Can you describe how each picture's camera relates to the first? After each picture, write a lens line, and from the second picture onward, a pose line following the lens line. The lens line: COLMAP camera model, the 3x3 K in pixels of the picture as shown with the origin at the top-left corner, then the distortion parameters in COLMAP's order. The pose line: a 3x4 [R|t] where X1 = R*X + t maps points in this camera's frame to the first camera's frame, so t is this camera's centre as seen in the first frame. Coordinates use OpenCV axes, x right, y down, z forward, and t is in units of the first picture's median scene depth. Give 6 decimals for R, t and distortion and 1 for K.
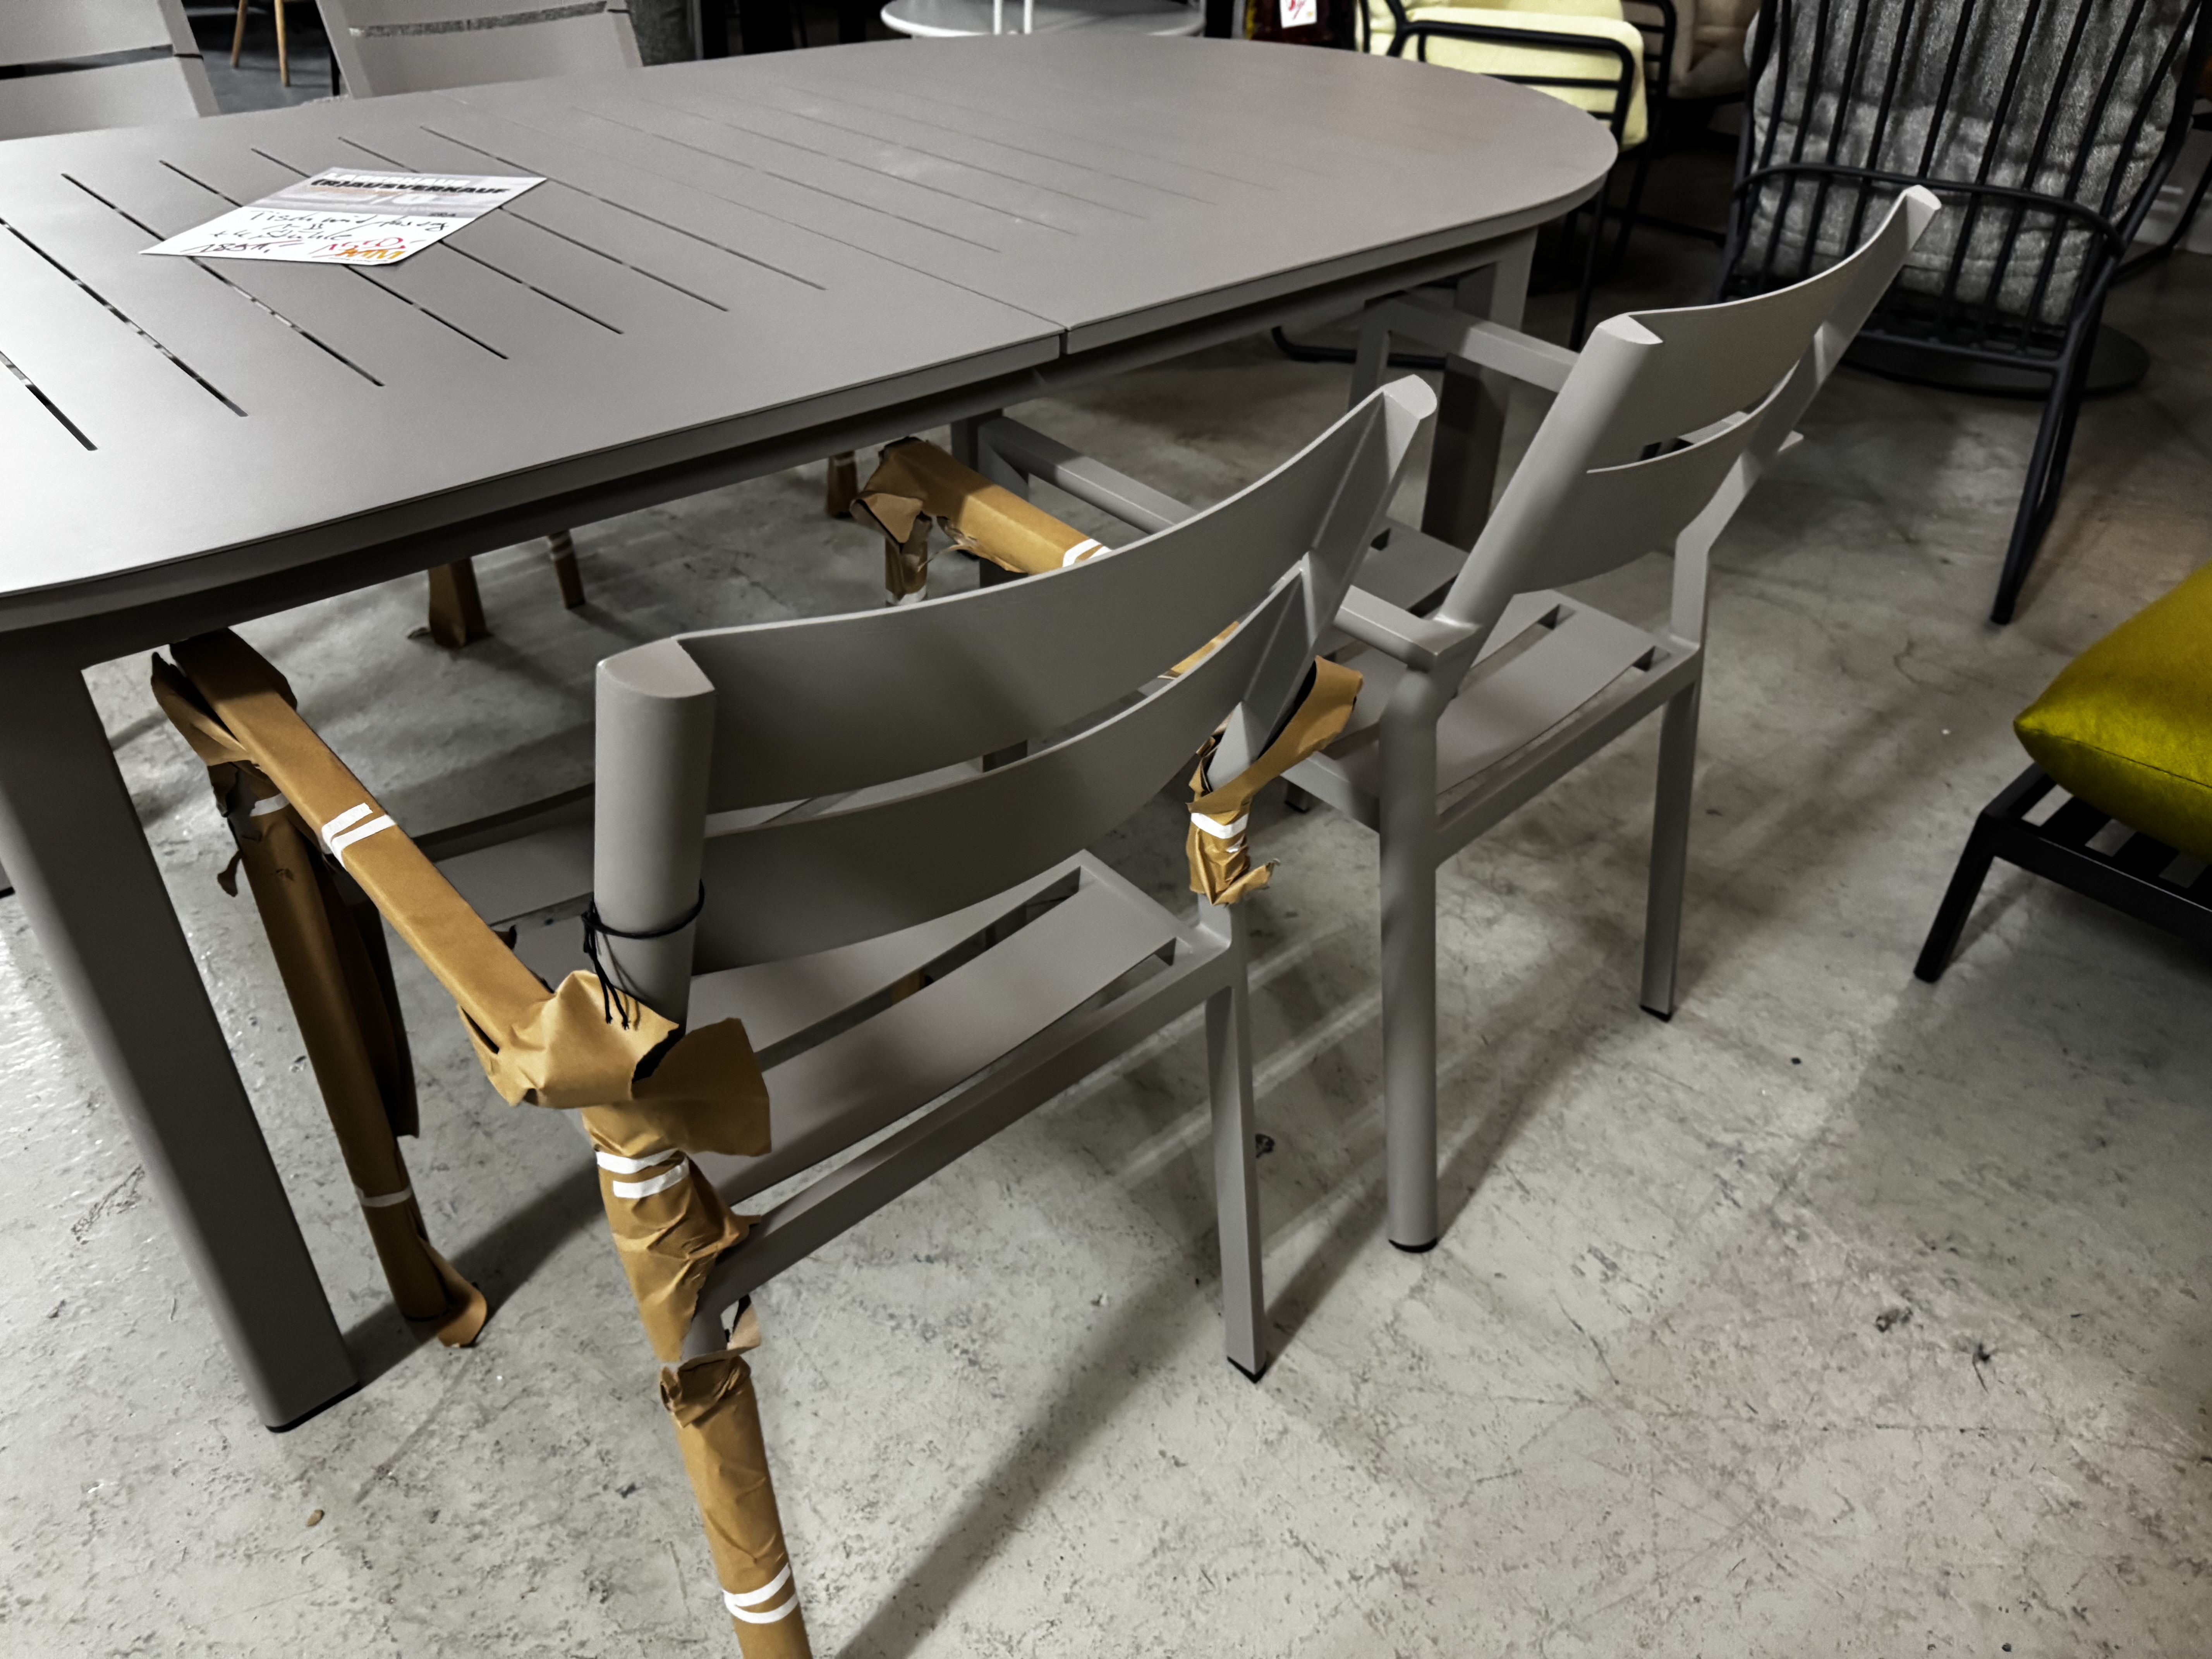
lens RADIAL K [[1551.1, 0, 1112.8], [0, 1551.1, 817.6], [0, 0, 1]] dist [-0.003642, 0.002695]
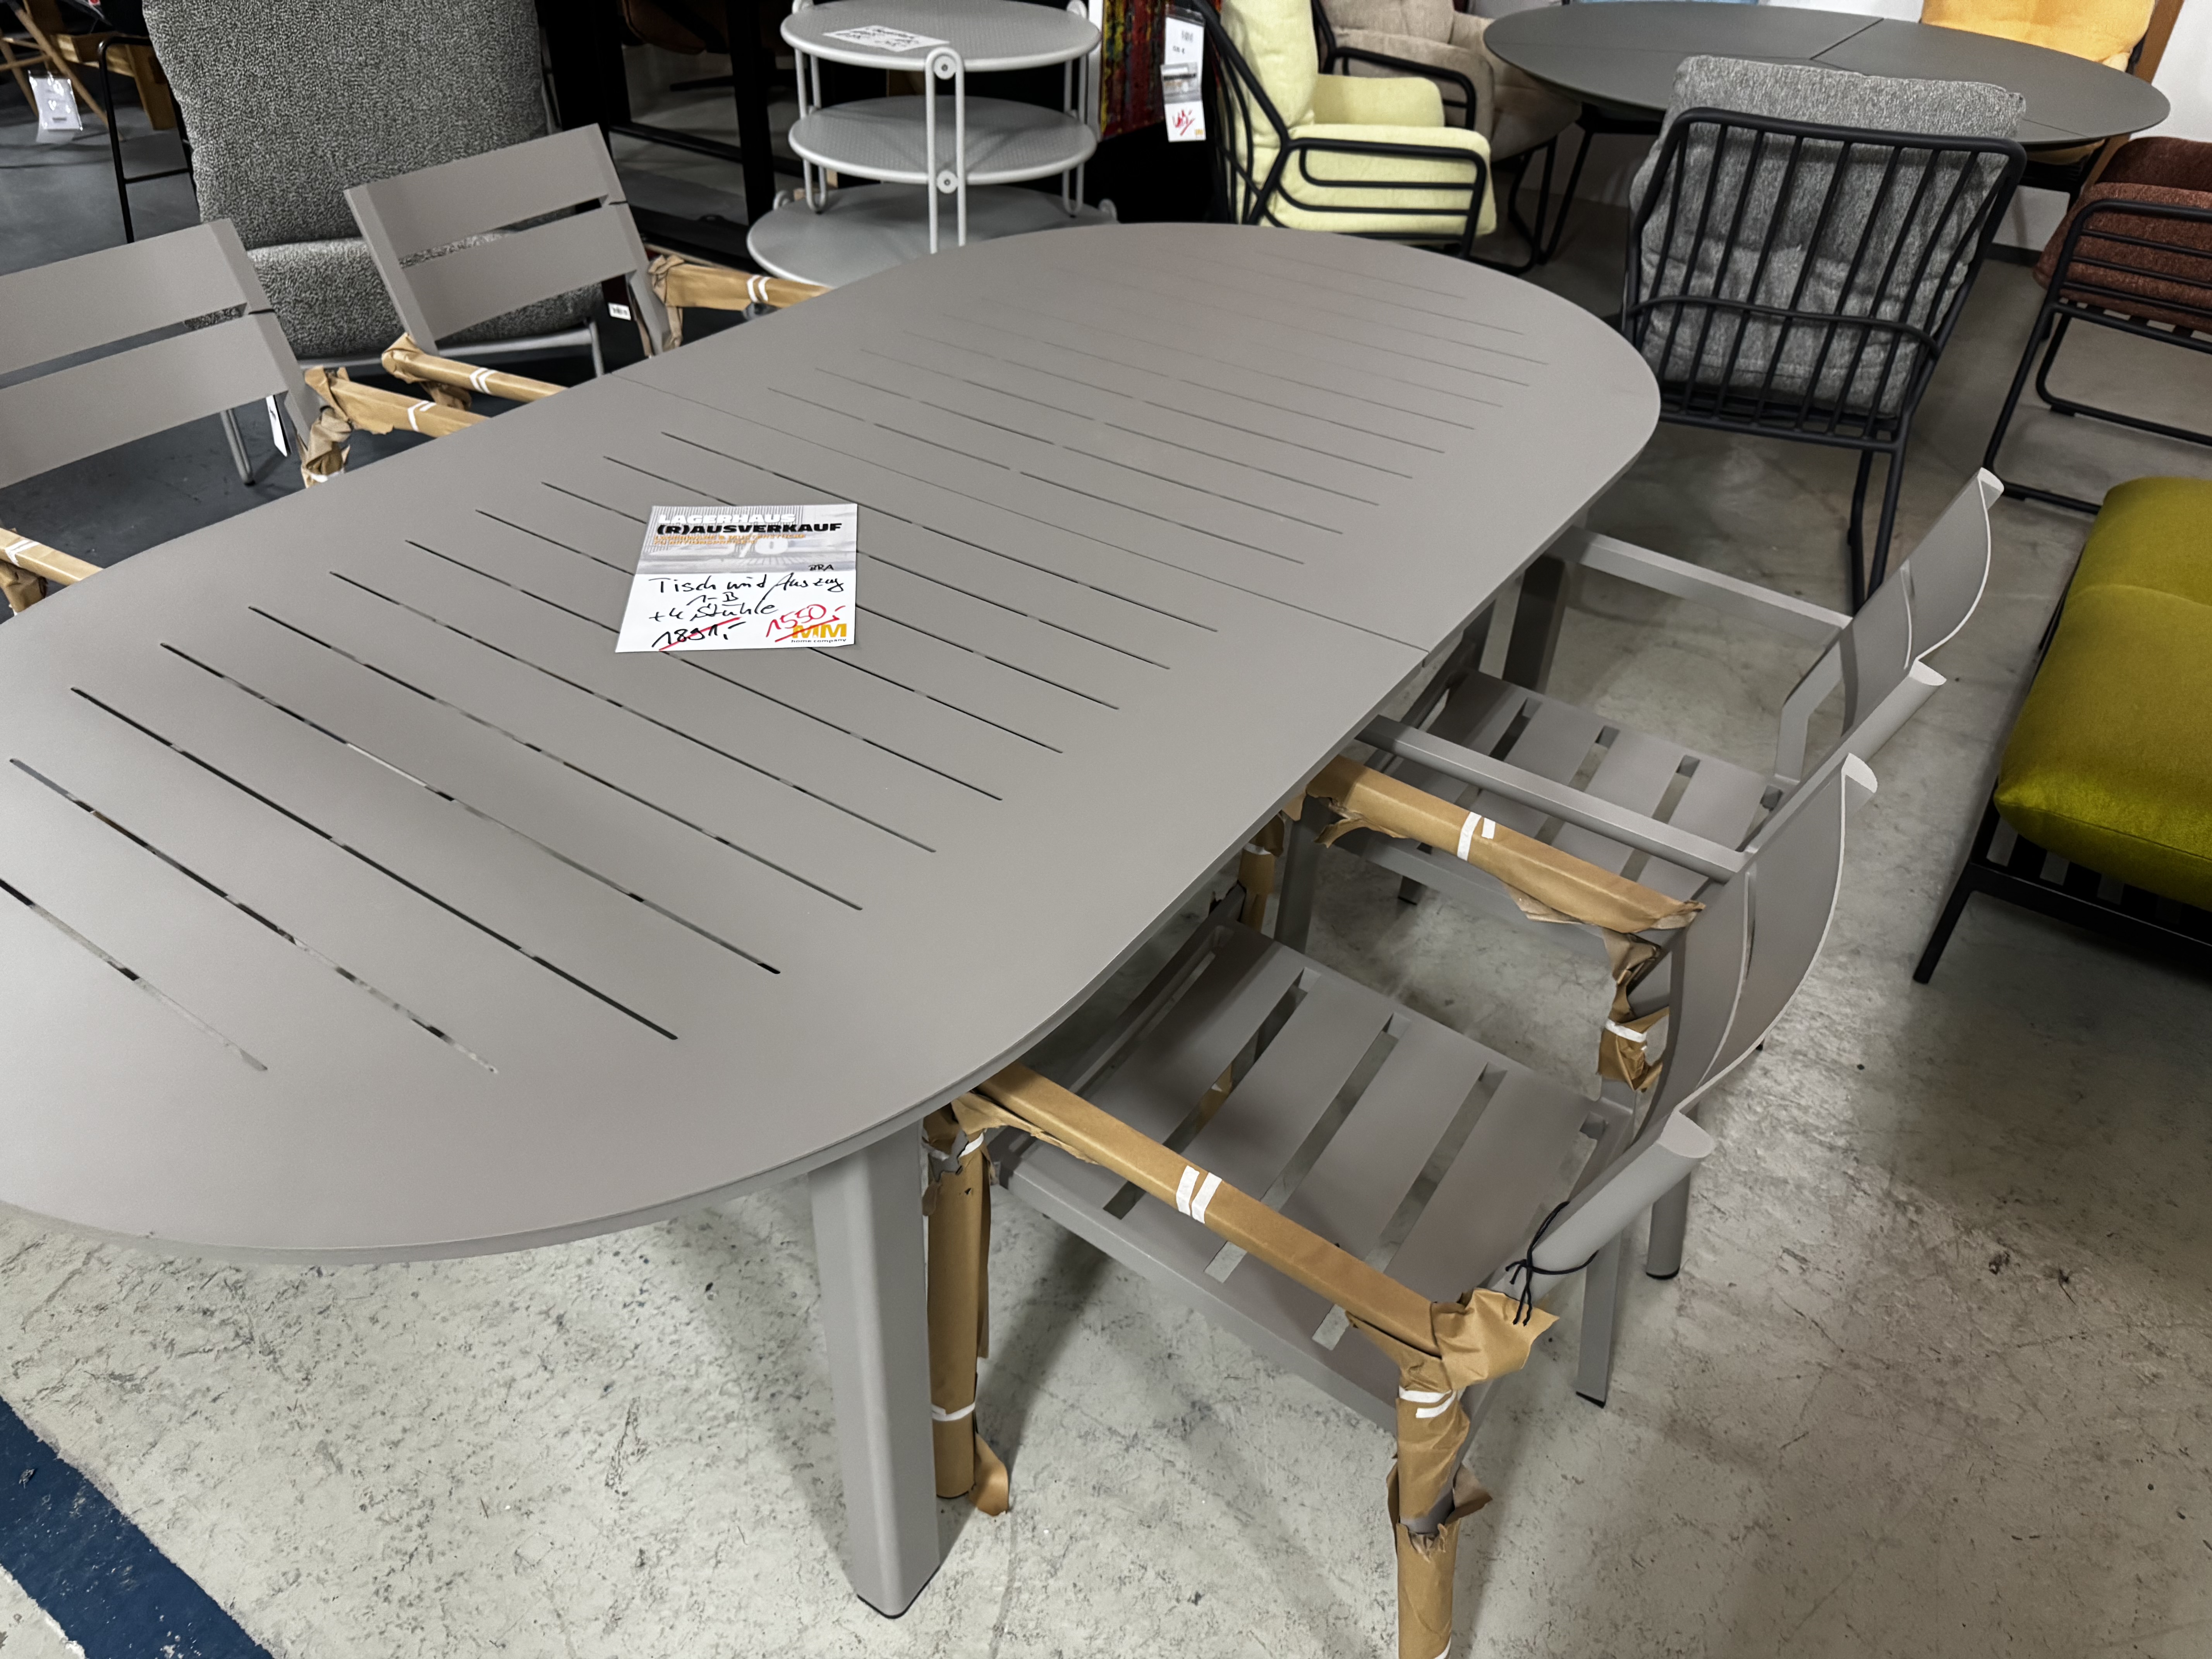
lens RADIAL K [[1539.2, 0, 1113.1], [0, 1539.2, 825.2], [0, 0, 1]] dist [0.012475, -0.014992]
pose [[0.972142, -0.134797, 0.191755, -0.415711], [0.125007, 0.990196, 0.062324, -0.215852], [-0.198276, -0.036617, 0.979462, -0.152534]]
